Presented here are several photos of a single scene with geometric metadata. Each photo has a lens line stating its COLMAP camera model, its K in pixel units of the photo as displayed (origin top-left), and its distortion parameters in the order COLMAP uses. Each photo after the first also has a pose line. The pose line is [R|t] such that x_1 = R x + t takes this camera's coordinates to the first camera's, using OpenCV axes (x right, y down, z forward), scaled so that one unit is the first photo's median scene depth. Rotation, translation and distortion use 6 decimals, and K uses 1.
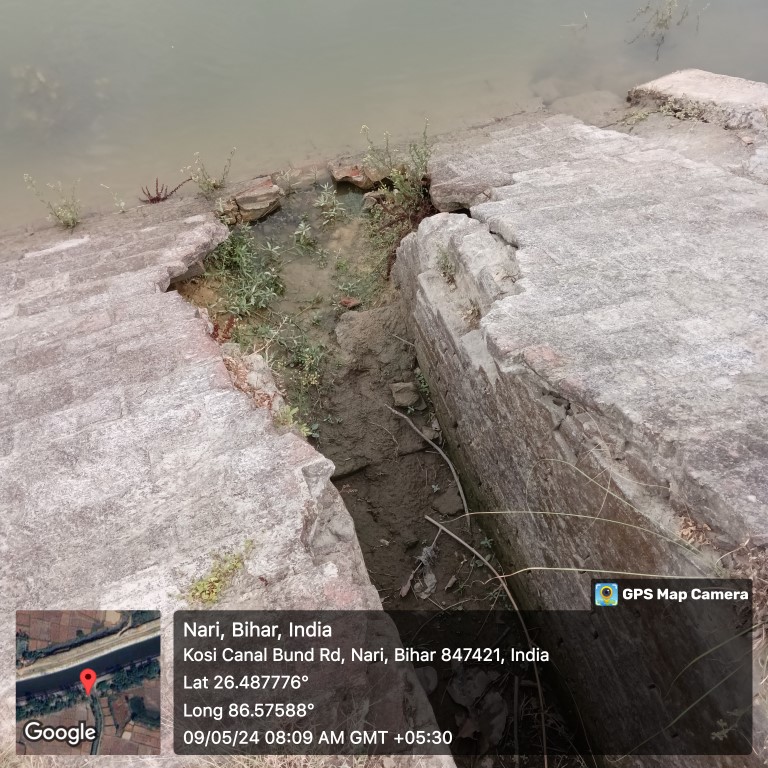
lens RADIAL K [[823.8, 0, 381.8], [0, 823.8, 384.3], [0, 0, 1]] dist [0.029583, 0.000000]
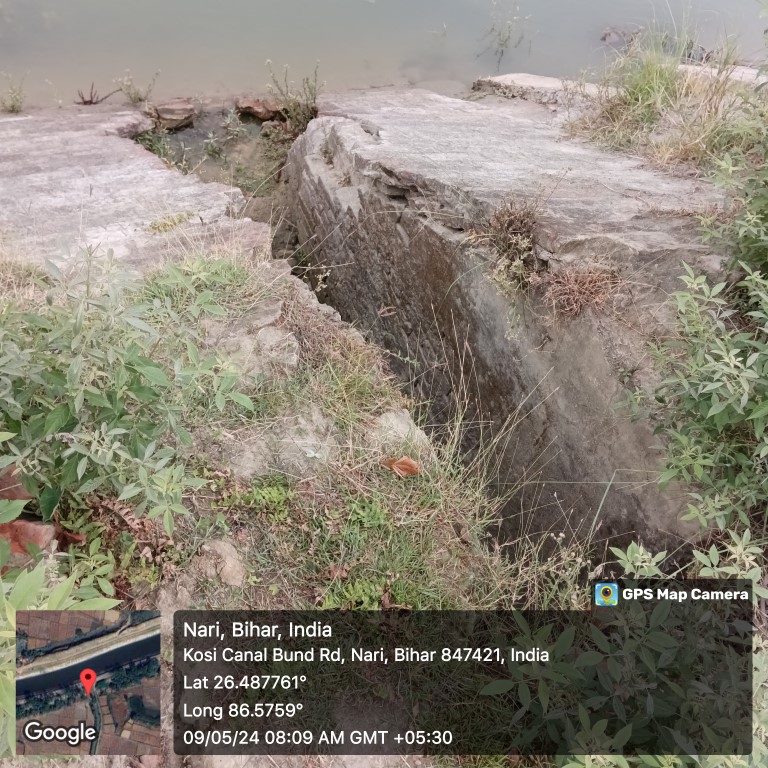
lens RADIAL K [[823.8, 0, 377.8], [0, 823.8, 390.7], [0, 0, 1]] dist [0.029583, 0.000000]
pose [[0.984632, 0.076879, 0.156807, -0.017226], [-0.062705, 0.993650, -0.093426, 0.314897], [-0.162994, 0.082158, 0.983200, -0.250098]]
